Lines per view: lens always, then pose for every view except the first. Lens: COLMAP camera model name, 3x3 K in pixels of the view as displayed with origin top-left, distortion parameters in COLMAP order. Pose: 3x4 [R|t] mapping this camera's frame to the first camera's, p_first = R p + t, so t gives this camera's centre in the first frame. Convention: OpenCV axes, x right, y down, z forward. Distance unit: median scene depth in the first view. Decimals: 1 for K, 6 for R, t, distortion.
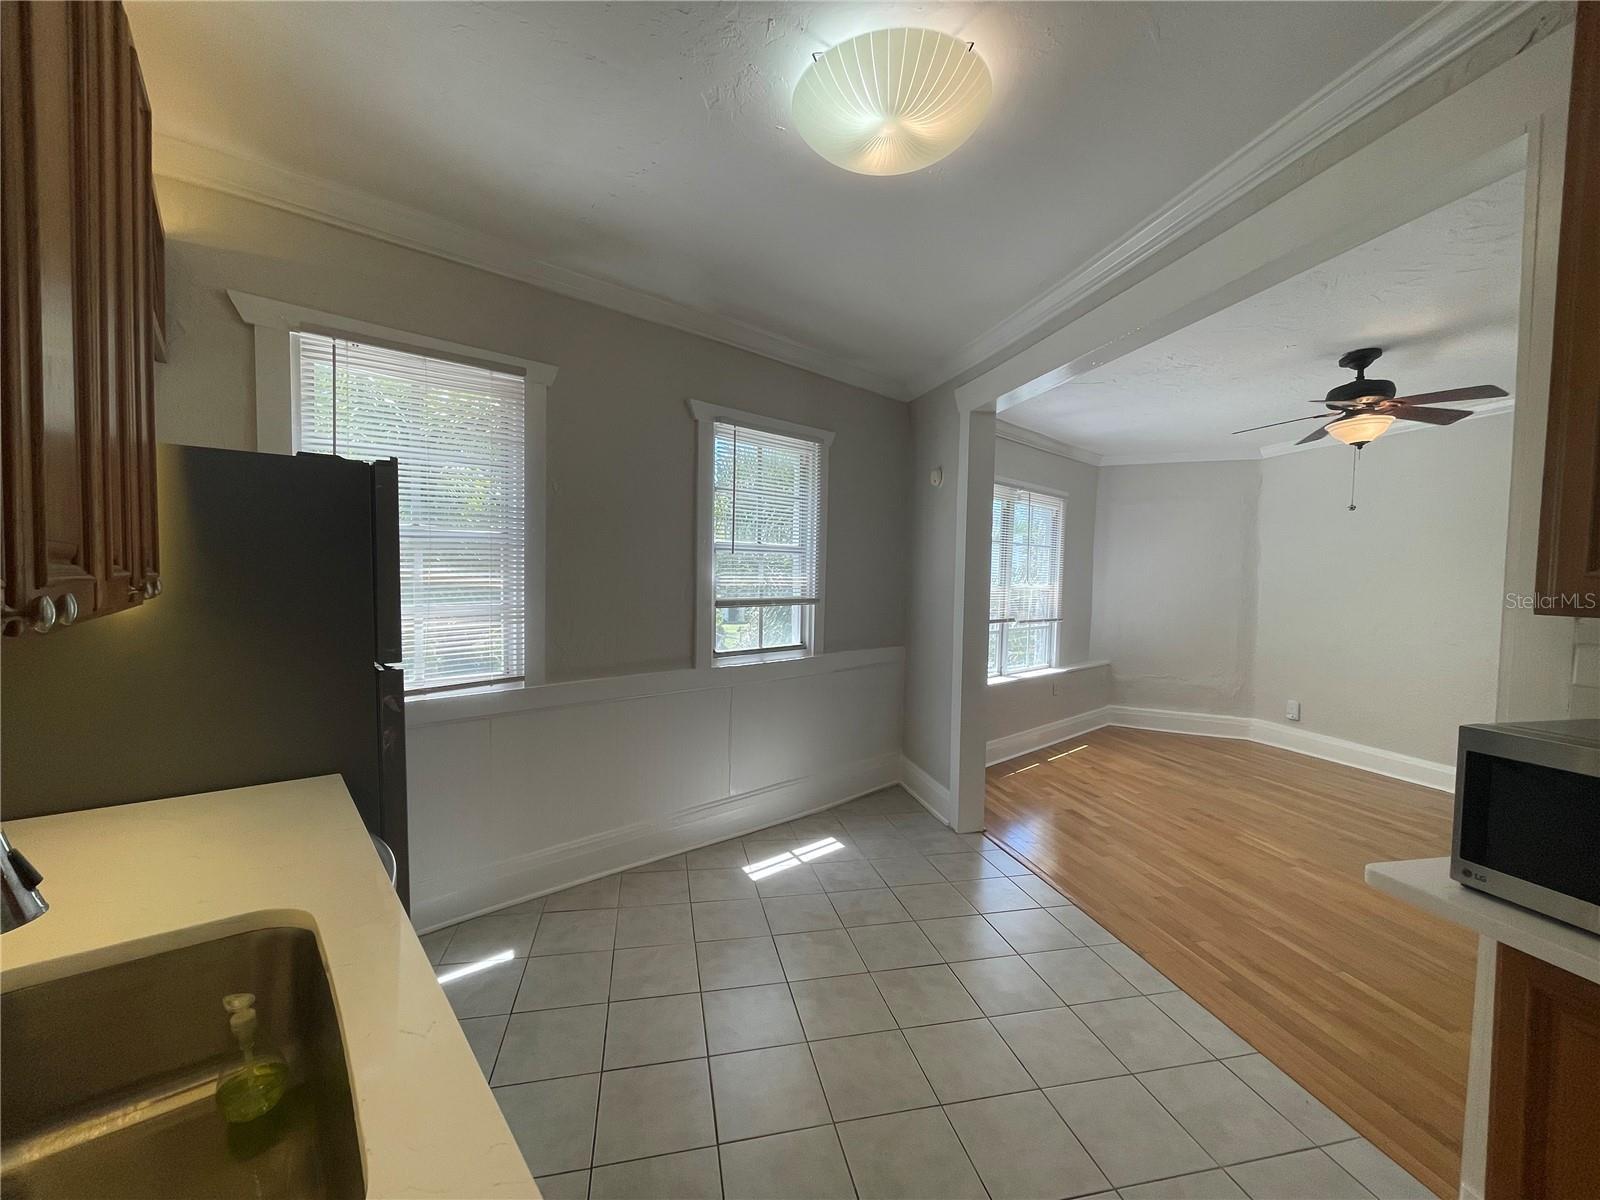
lens RADIAL K [[648.7, 0, 800.0], [0, 648.7, 600.0], [0, 0, 1]] dist [-0.001857, -0.000225]
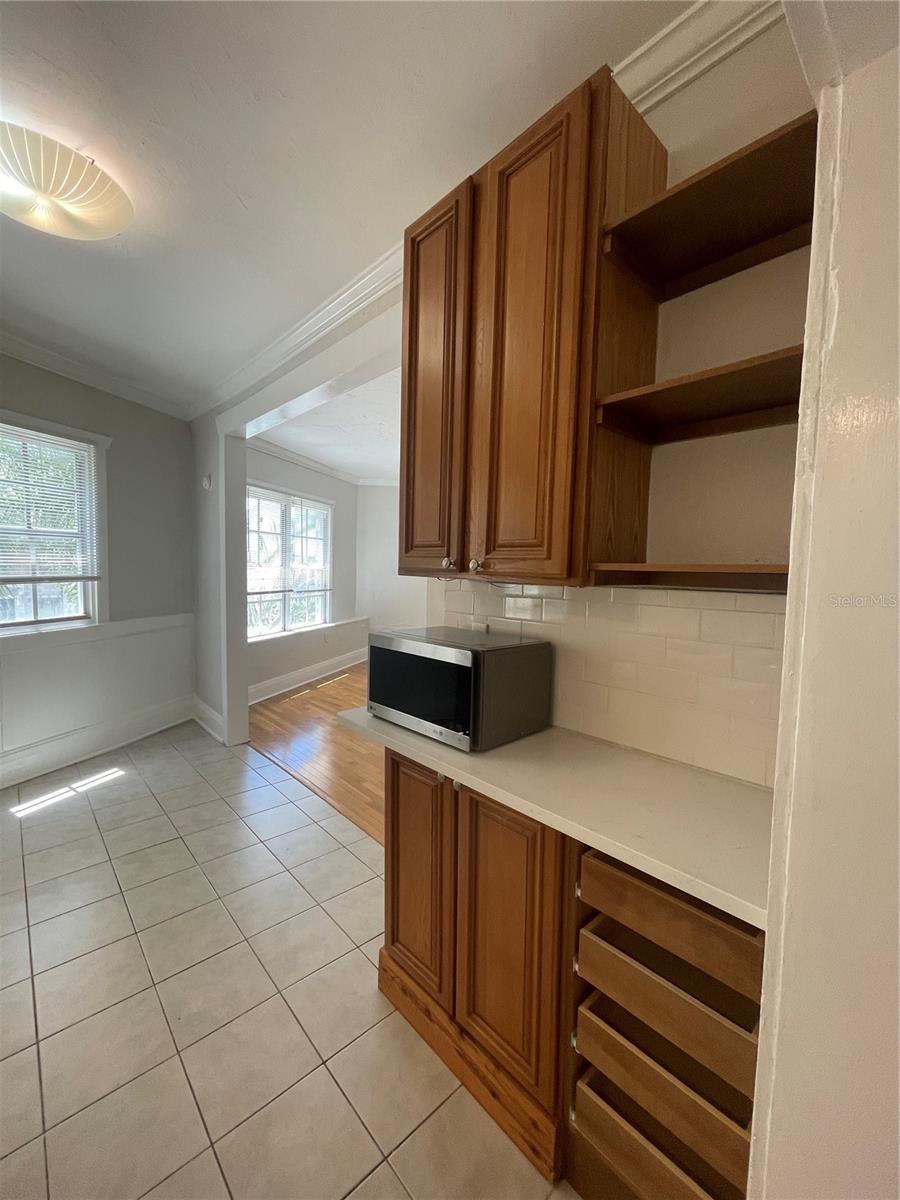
lens RADIAL K [[486.5, 0, 447.6], [0, 486.5, 599.5], [0, 0, 1]] dist [-0.001857, -0.000225]
pose [[0.869029, -0.034984, 0.493523, 0.144155], [0.013997, 0.998836, 0.046156, 0.008365], [-0.494564, -0.033203, 0.868507, -0.105433]]
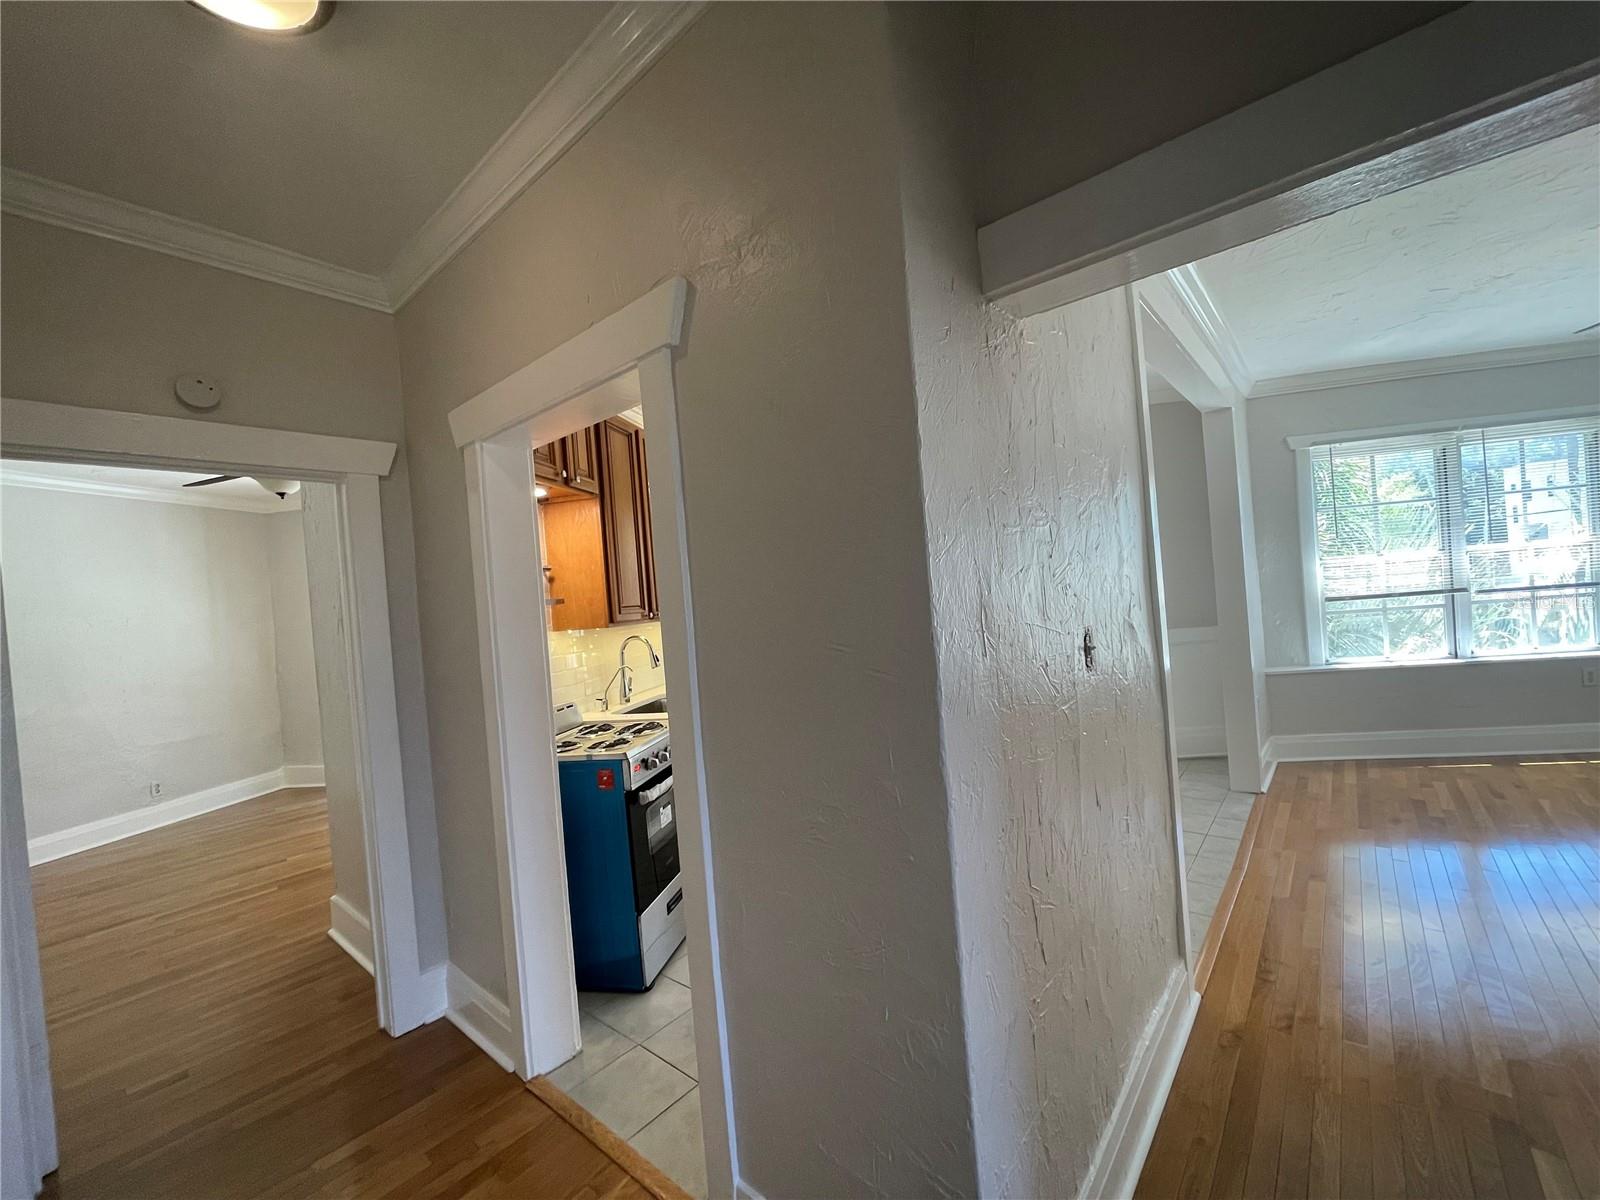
lens RADIAL K [[655.1, 0, 794.1], [0, 655.1, 604.3], [0, 0, 1]] dist [-0.002258, -0.000265]
pose [[0.590317, -0.055209, -0.805281, 0.691691], [0.063324, 0.997751, -0.021984, 0.019117], [0.804684, -0.038017, 0.592485, -0.239372]]
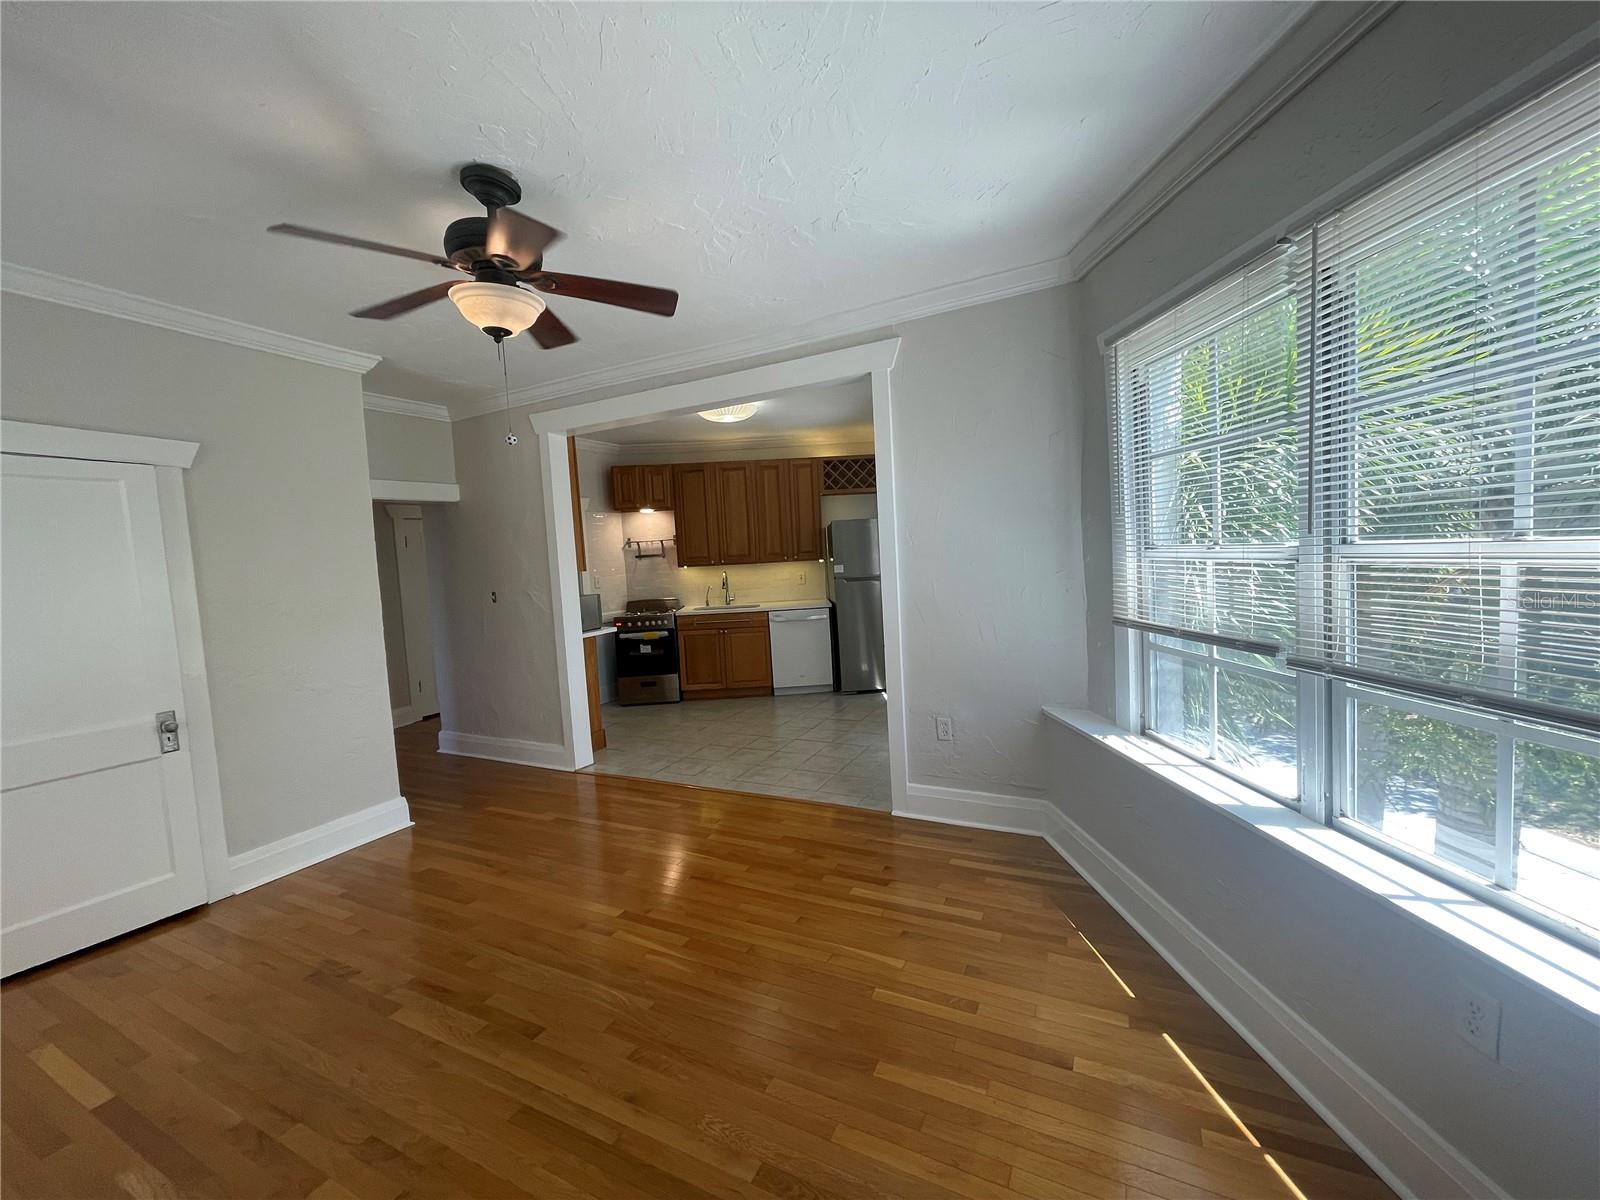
lens RADIAL K [[644.9, 0, 800.0], [0, 644.9, 600.0], [0, 0, 1]] dist [-0.002412, -0.000225]
pose [[-0.635591, 0.073634, -0.768507, 1.043444], [0.014353, 0.996396, 0.083599, -0.038758], [0.771893, 0.042105, -0.634357, 1.437705]]
